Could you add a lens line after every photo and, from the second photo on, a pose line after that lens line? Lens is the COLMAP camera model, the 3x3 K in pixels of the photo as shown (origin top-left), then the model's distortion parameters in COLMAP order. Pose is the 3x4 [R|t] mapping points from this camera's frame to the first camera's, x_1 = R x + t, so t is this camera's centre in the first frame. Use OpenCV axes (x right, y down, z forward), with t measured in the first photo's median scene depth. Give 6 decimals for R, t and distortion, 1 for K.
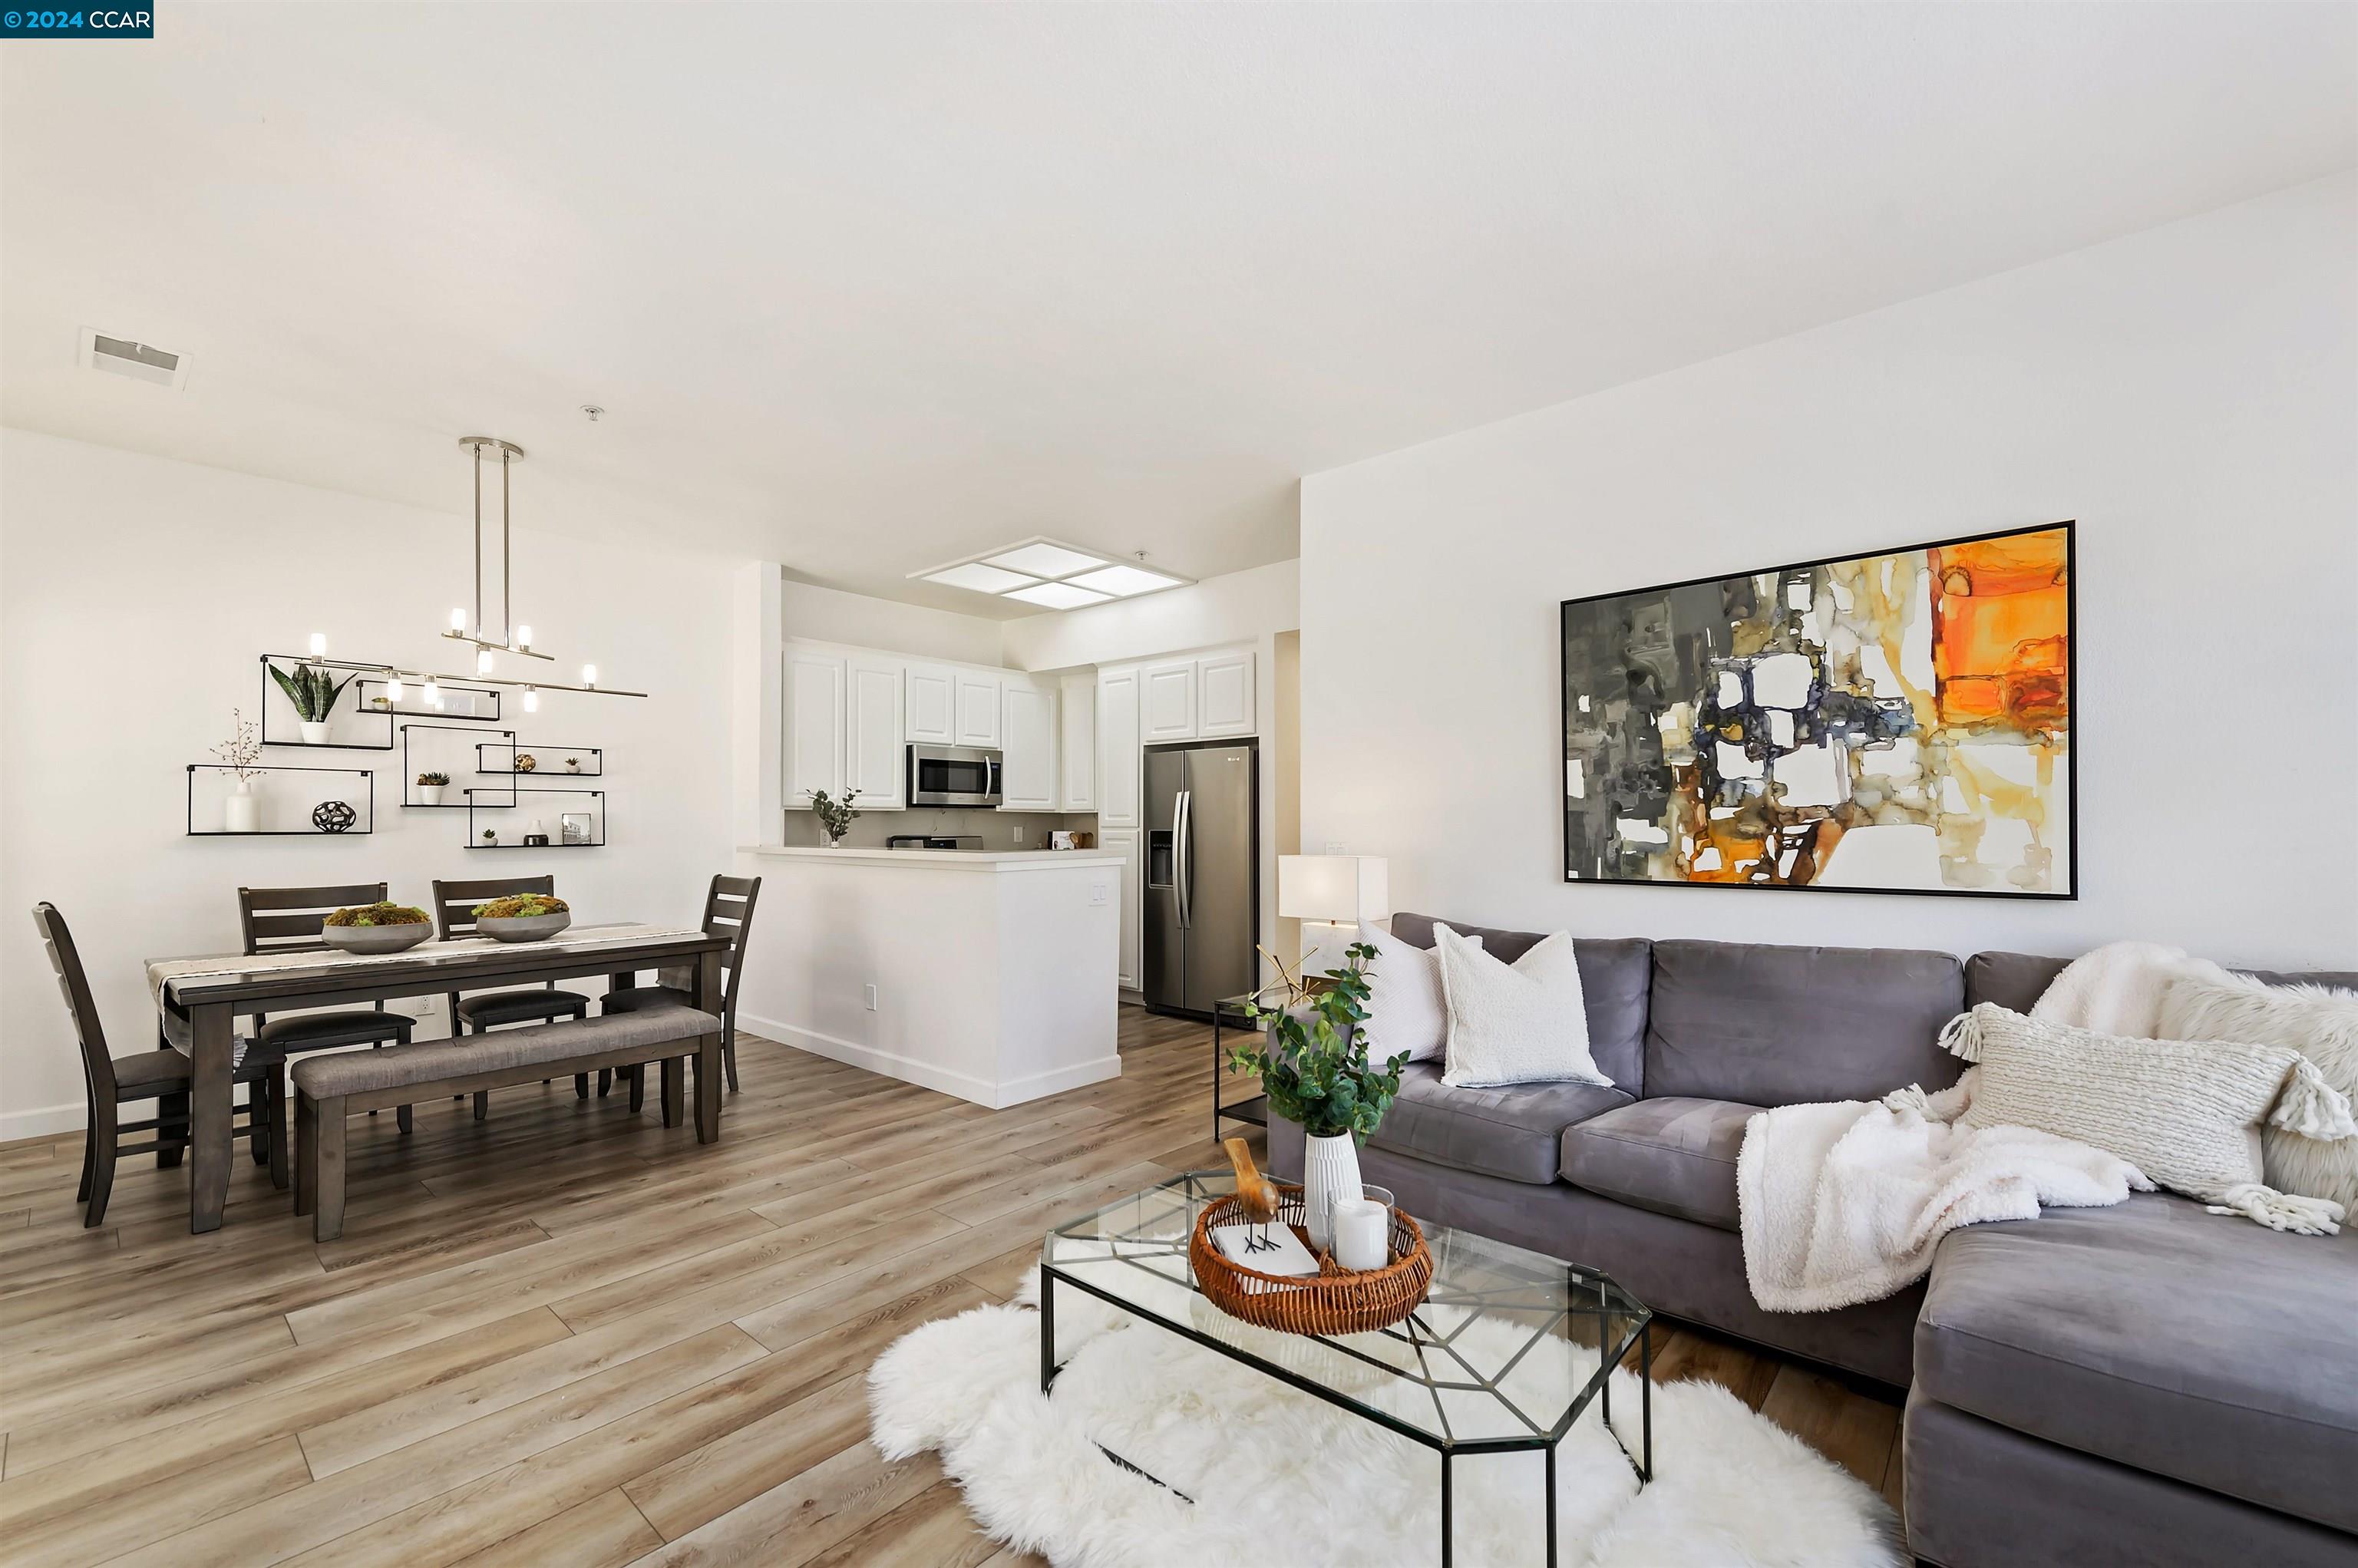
lens RADIAL K [[969.4, 0, 1186.3], [0, 969.4, 820.1], [0, 0, 1]] dist [0.012062, -0.004687]
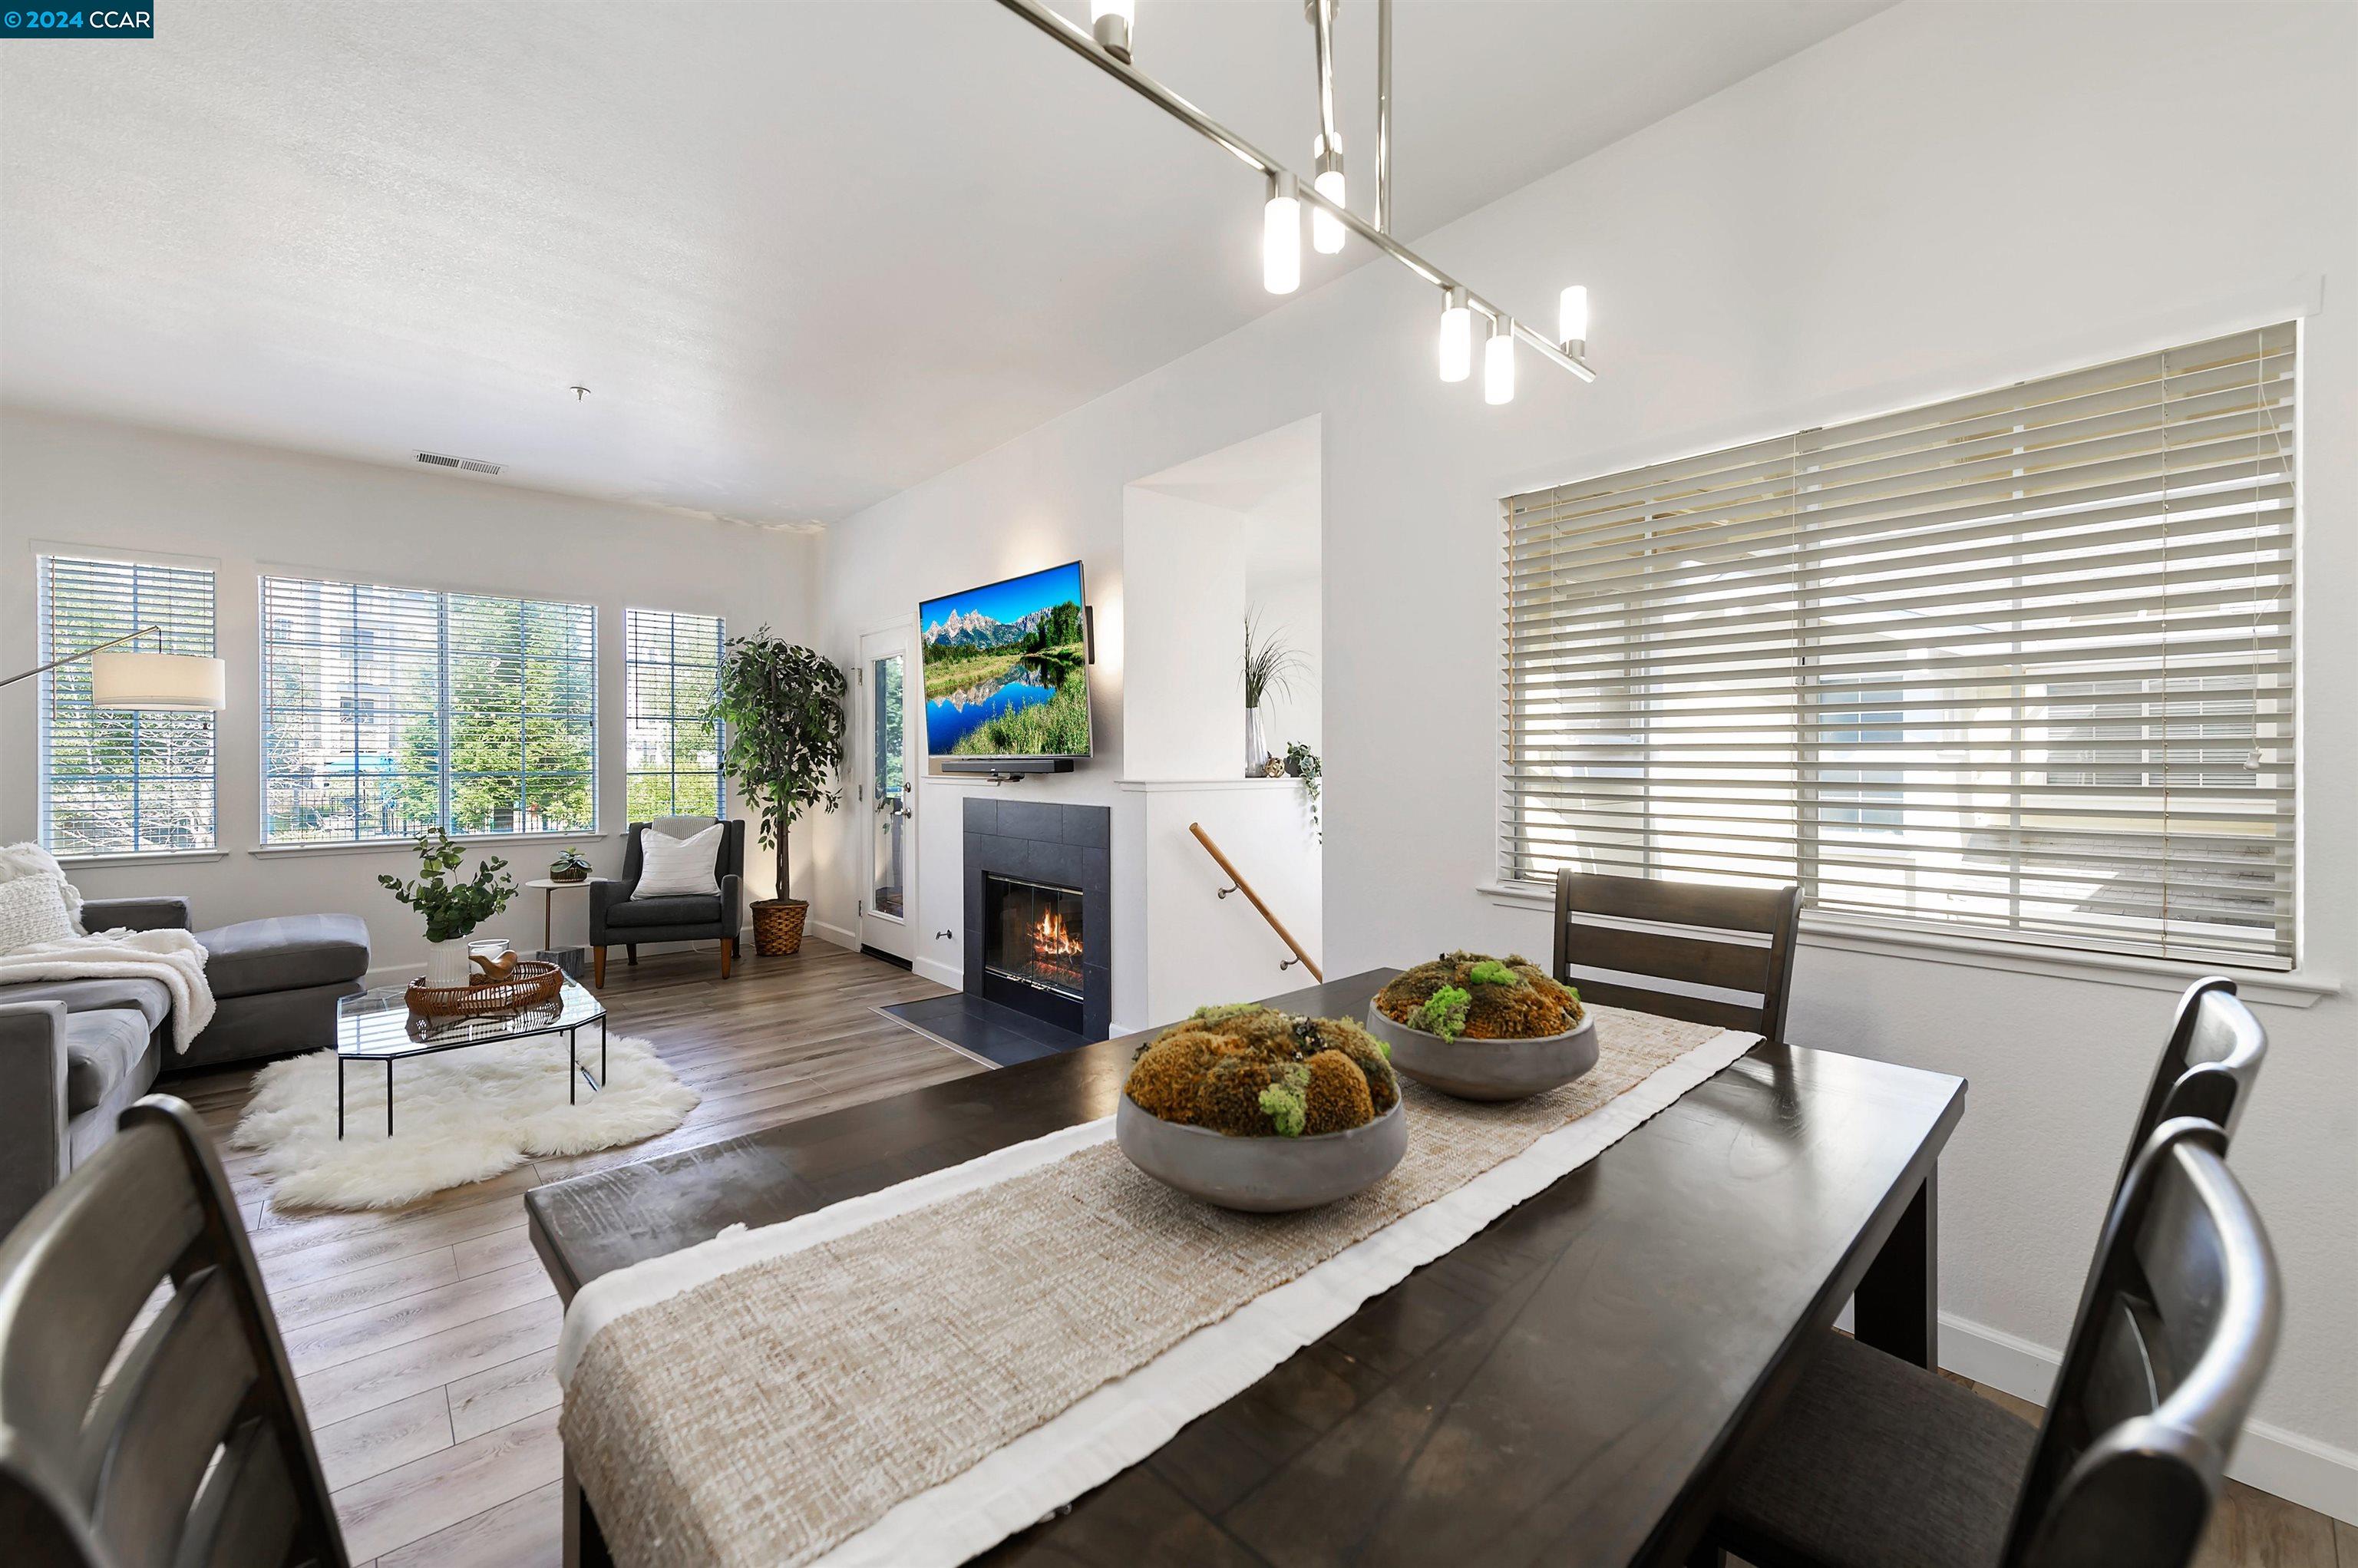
lens RADIAL K [[936.4, 0, 1181.0], [0, 936.4, 769.9], [0, 0, 1]] dist [0.014042, -0.002517]
pose [[-0.990532, 0.001096, 0.137277, -0.675793], [0.001590, 0.999993, 0.003494, 0.007654], [-0.137272, 0.003679, -0.990527, 1.217182]]
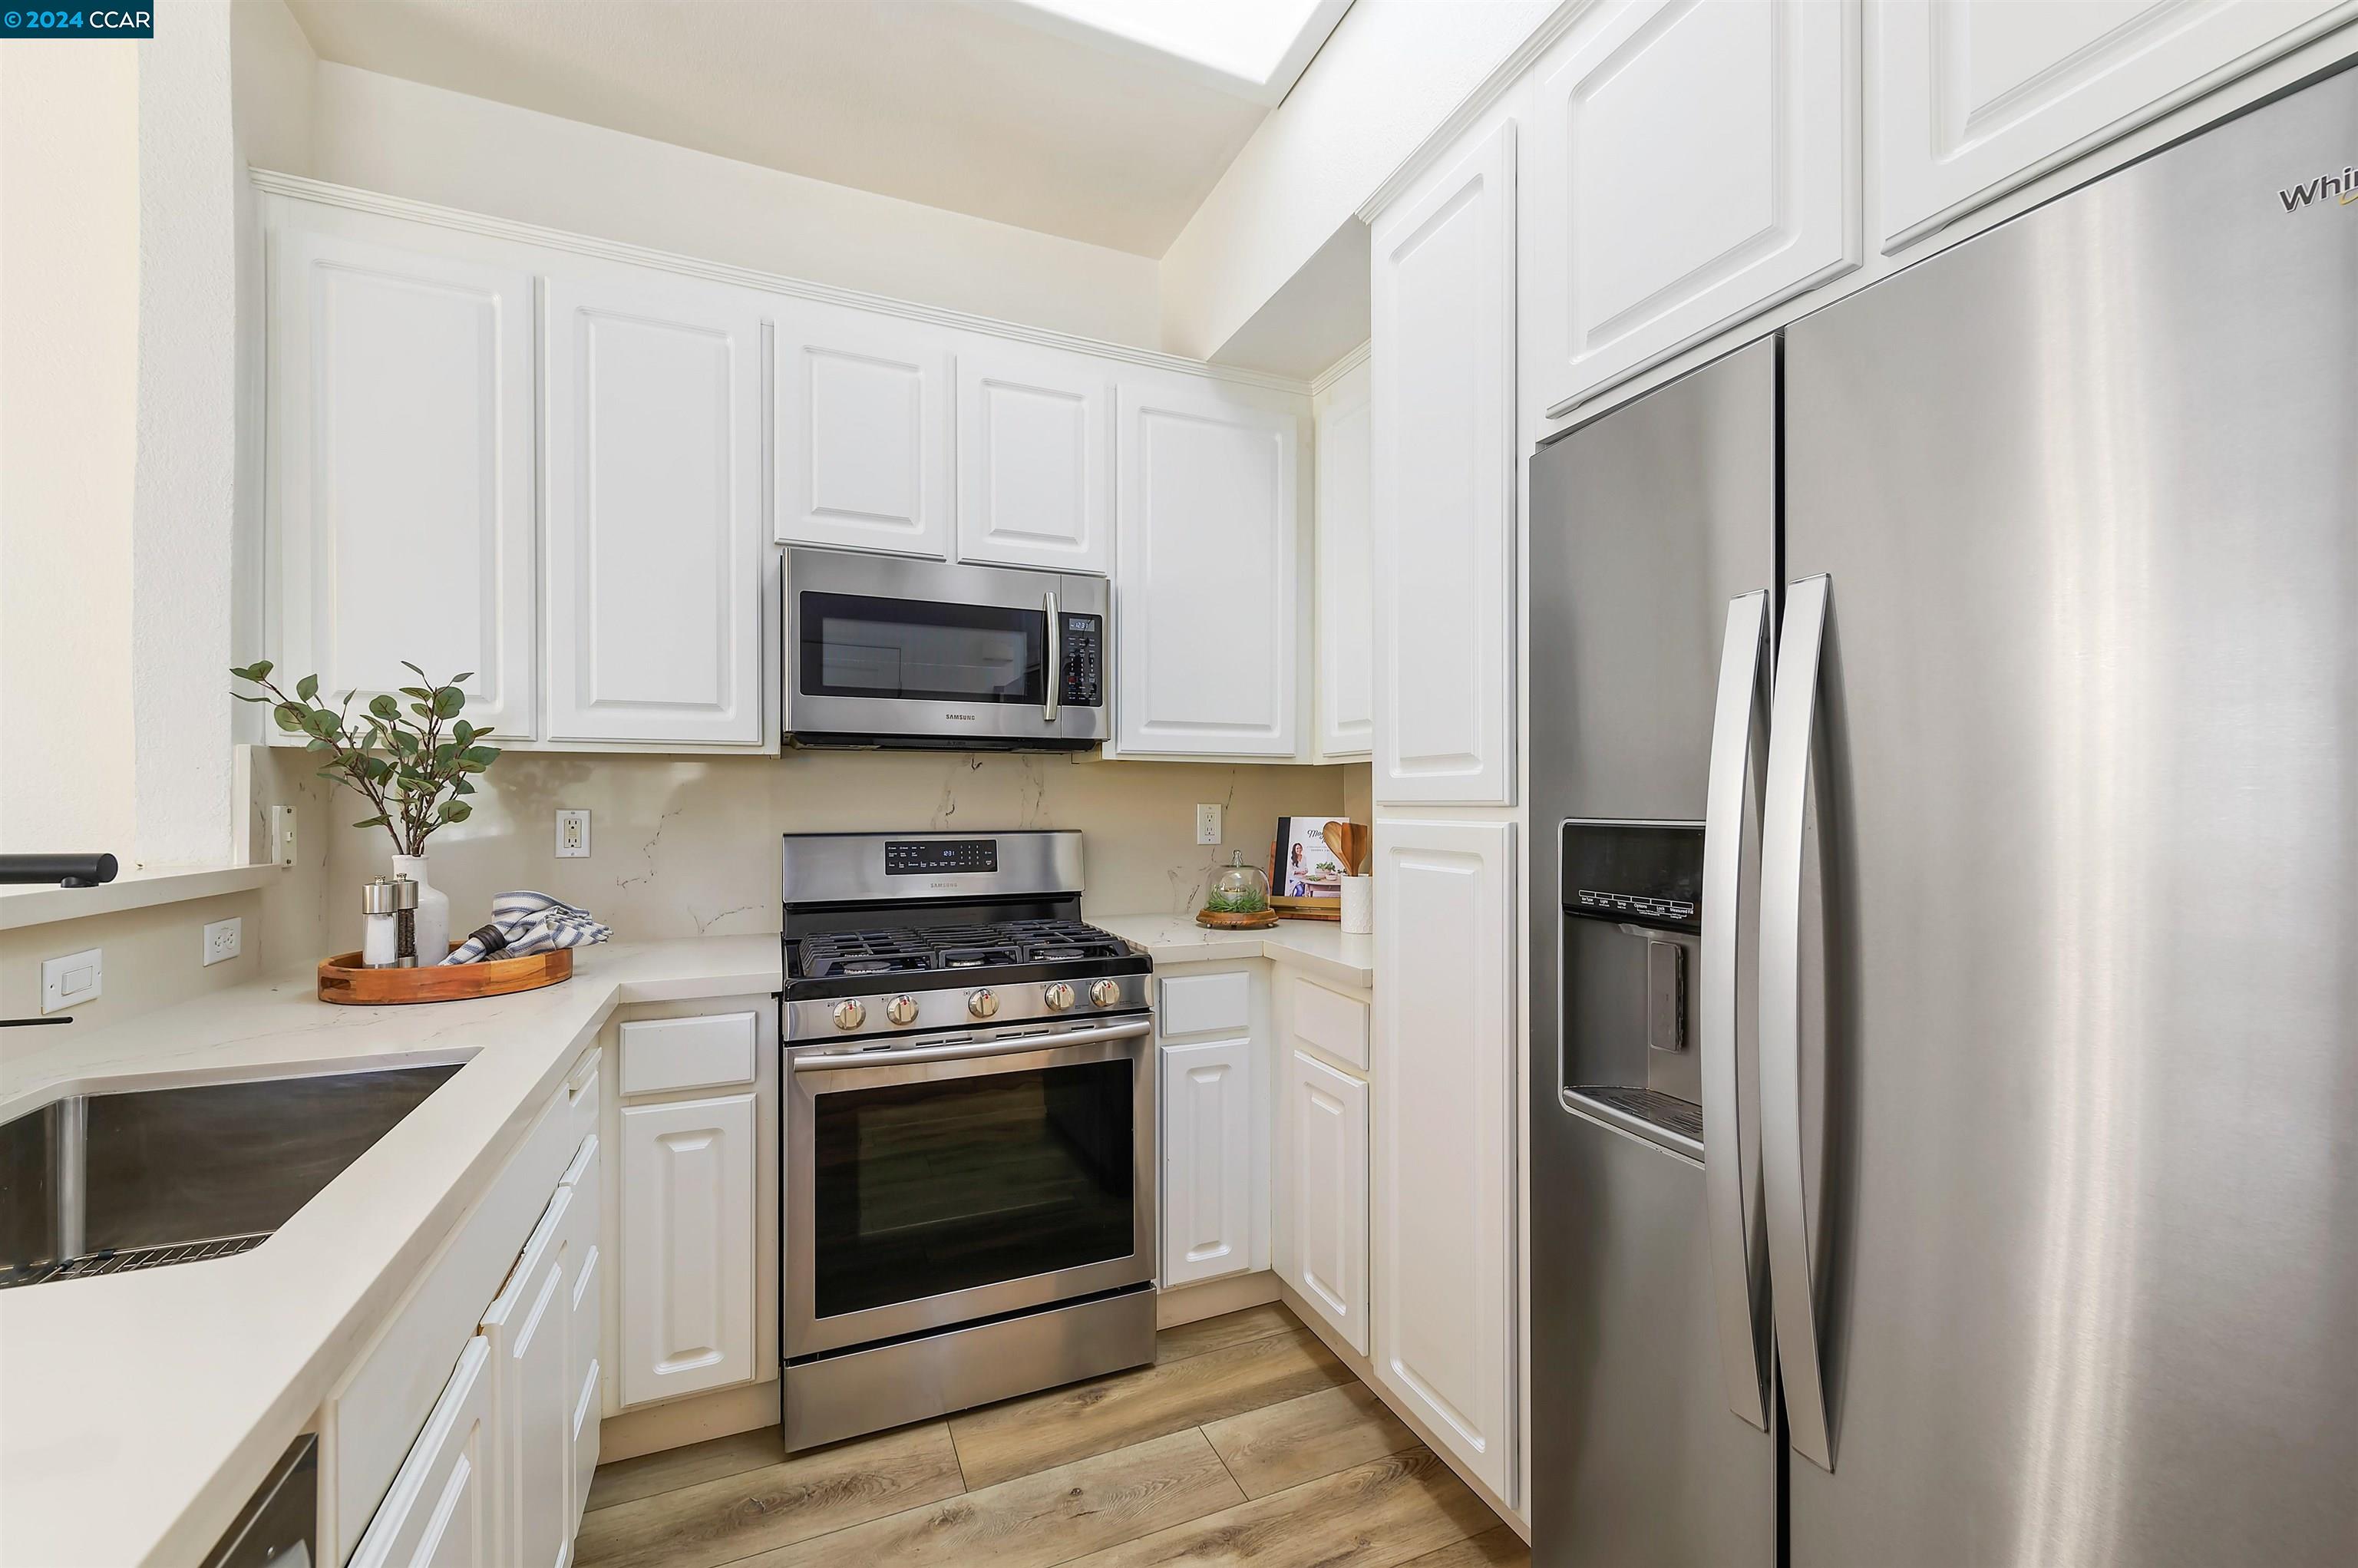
lens RADIAL K [[969.4, 0, 1180.5], [0, 969.4, 789.5], [0, 0, 1]] dist [0.012062, -0.004687]
pose [[0.903653, -0.006206, -0.428220, -0.036844], [0.002794, 0.999959, -0.008595, 0.008719], [0.428256, 0.006570, 0.903634, 1.188021]]
